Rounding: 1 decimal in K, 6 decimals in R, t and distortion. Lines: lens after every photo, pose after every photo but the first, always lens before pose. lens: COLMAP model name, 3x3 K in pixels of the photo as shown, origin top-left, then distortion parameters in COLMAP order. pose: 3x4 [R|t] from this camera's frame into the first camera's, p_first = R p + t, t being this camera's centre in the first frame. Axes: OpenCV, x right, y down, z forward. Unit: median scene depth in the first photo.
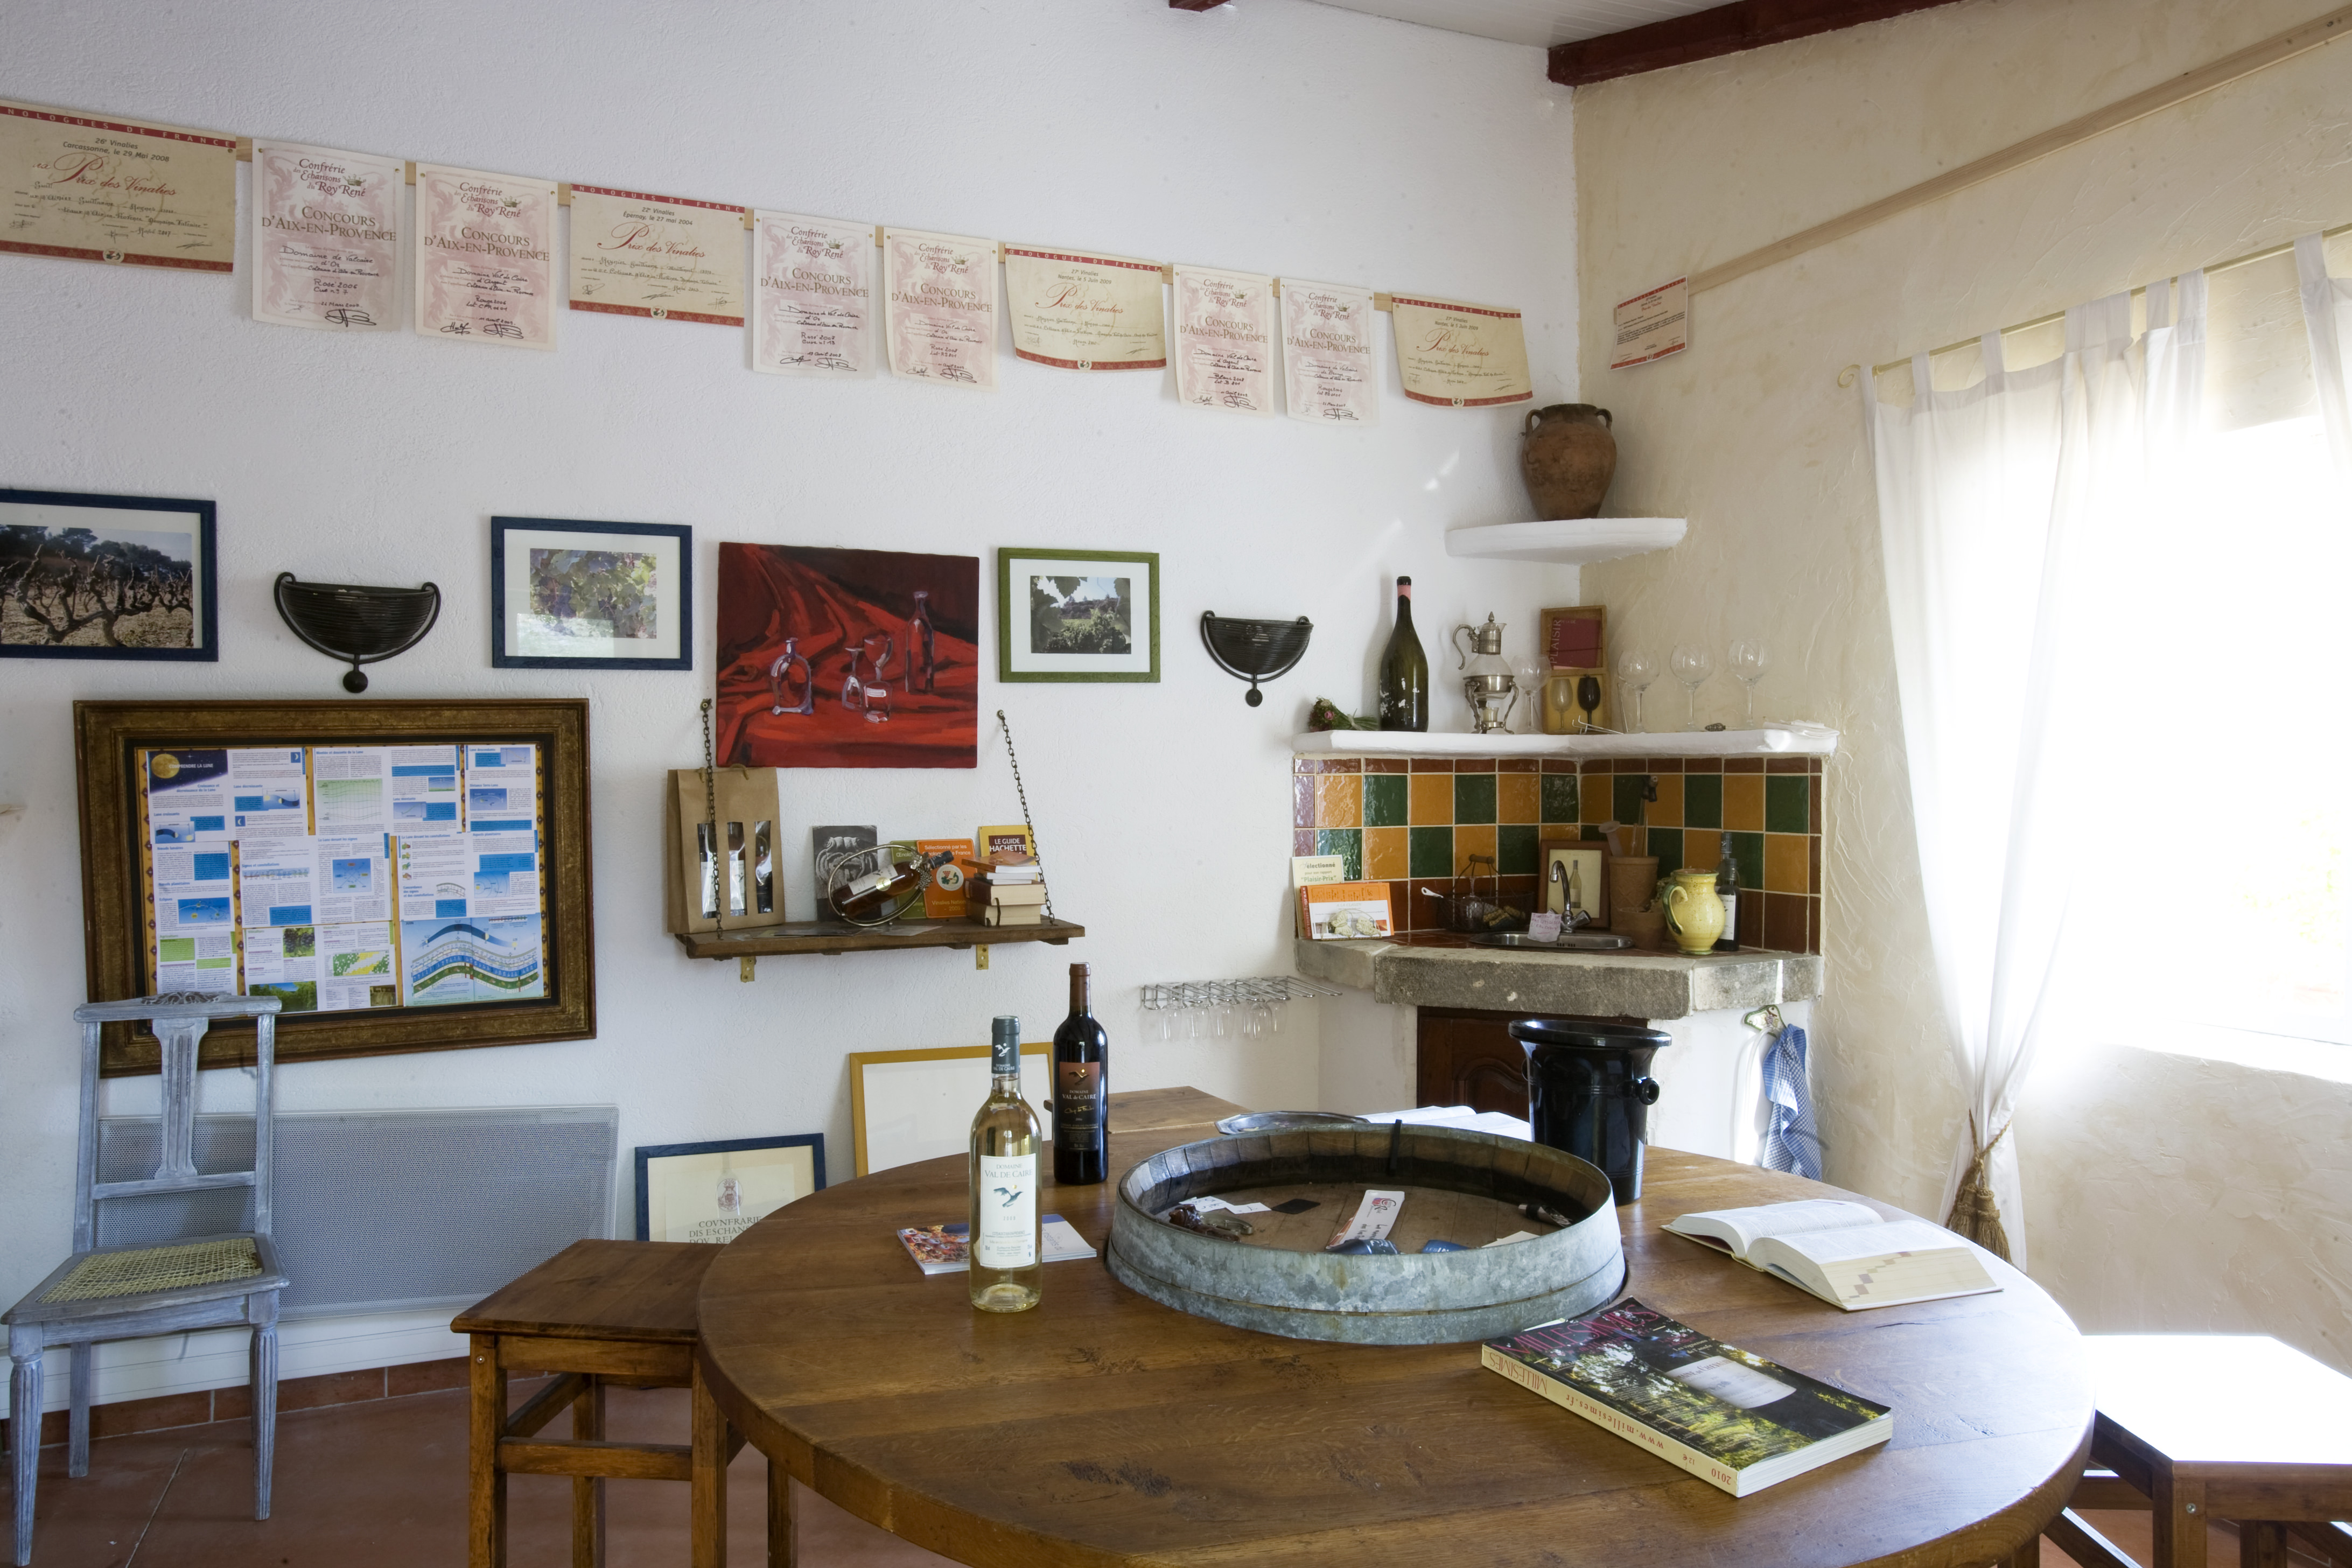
lens RADIAL K [[1677.7, 0, 1160.8], [0, 1677.7, 786.1], [0, 0, 1]] dist [-0.067429, -0.000696]
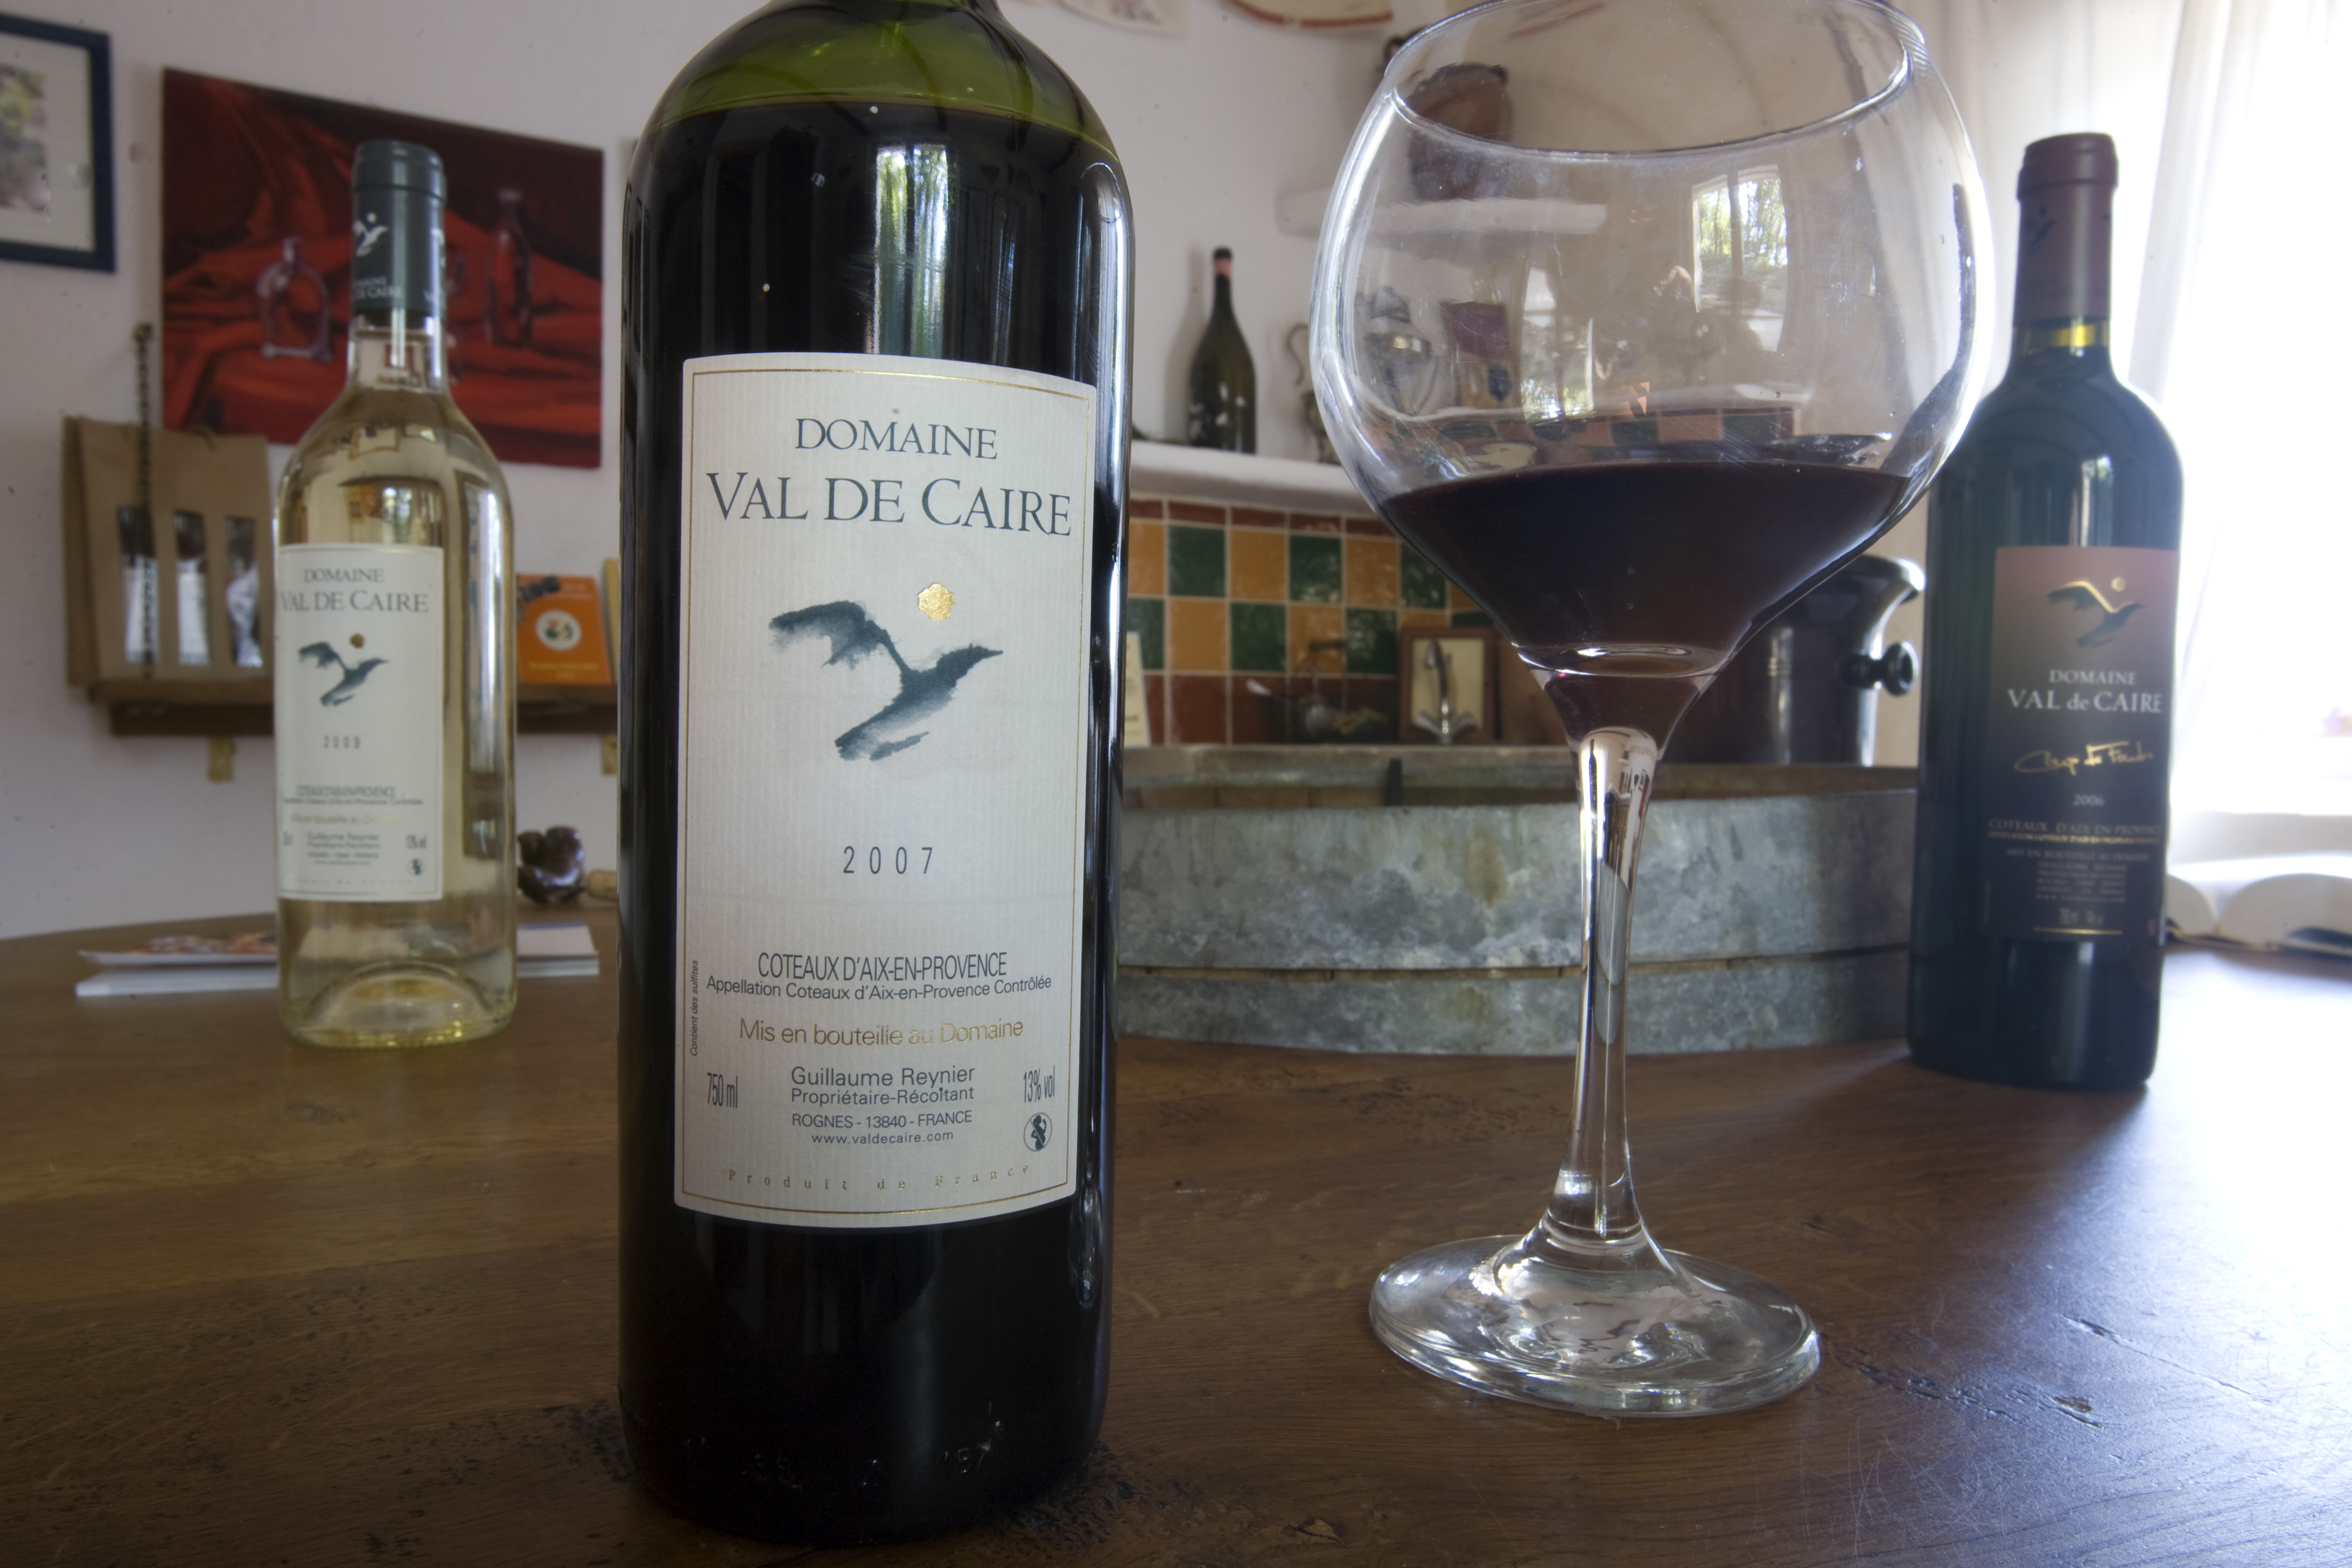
lens RADIAL K [[1825.9, 0, 1184.7], [0, 1825.9, 775.6], [0, 0, 1]] dist [-0.039334, 0.050787]
pose [[0.985023, -0.005756, 0.172328, -0.007977], [0.005251, 0.999980, 0.003381, 0.115563], [-0.172344, -0.002425, 0.985034, 0.269302]]
